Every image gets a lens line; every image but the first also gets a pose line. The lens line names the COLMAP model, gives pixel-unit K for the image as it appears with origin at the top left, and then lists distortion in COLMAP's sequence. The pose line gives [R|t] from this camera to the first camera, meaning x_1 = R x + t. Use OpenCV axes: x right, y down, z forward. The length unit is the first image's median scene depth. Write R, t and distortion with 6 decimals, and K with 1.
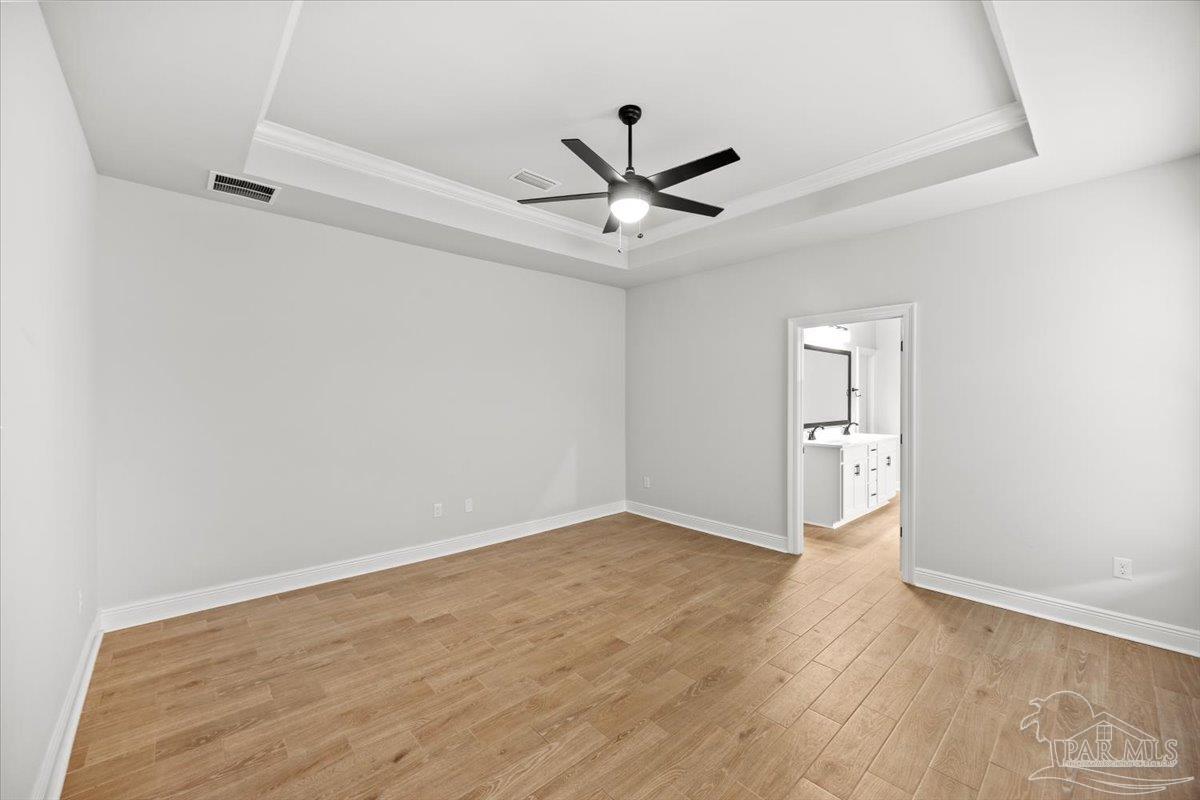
lens RADIAL K [[462.8, 0, 600.0], [0, 462.8, 400.0], [0, 0, 1]] dist [-0.002595, -0.000297]
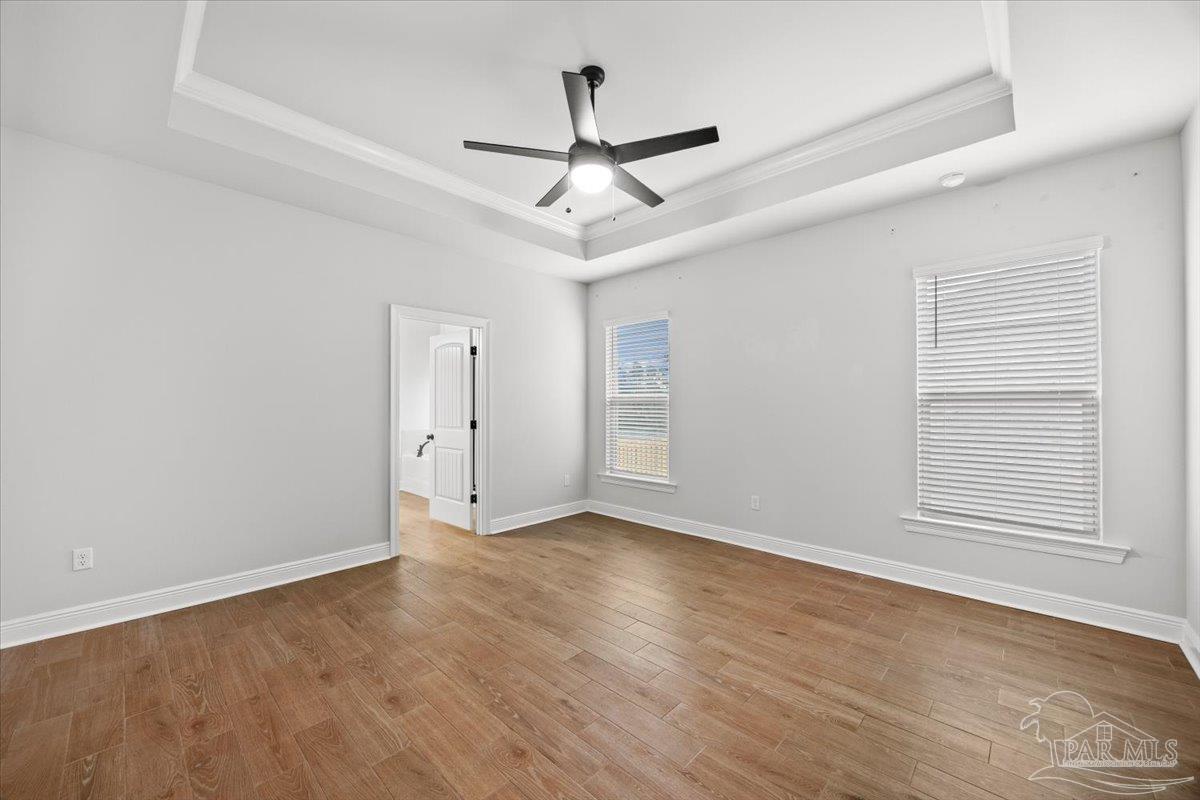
lens RADIAL K [[462.8, 0, 600.0], [0, 462.8, 400.0], [0, 0, 1]] dist [-0.002595, -0.000297]
pose [[-0.073512, 0.009741, 0.997247, -0.697006], [0.009606, 0.999913, -0.009059, 0.043490], [-0.997248, 0.008914, -0.073600, 0.860151]]
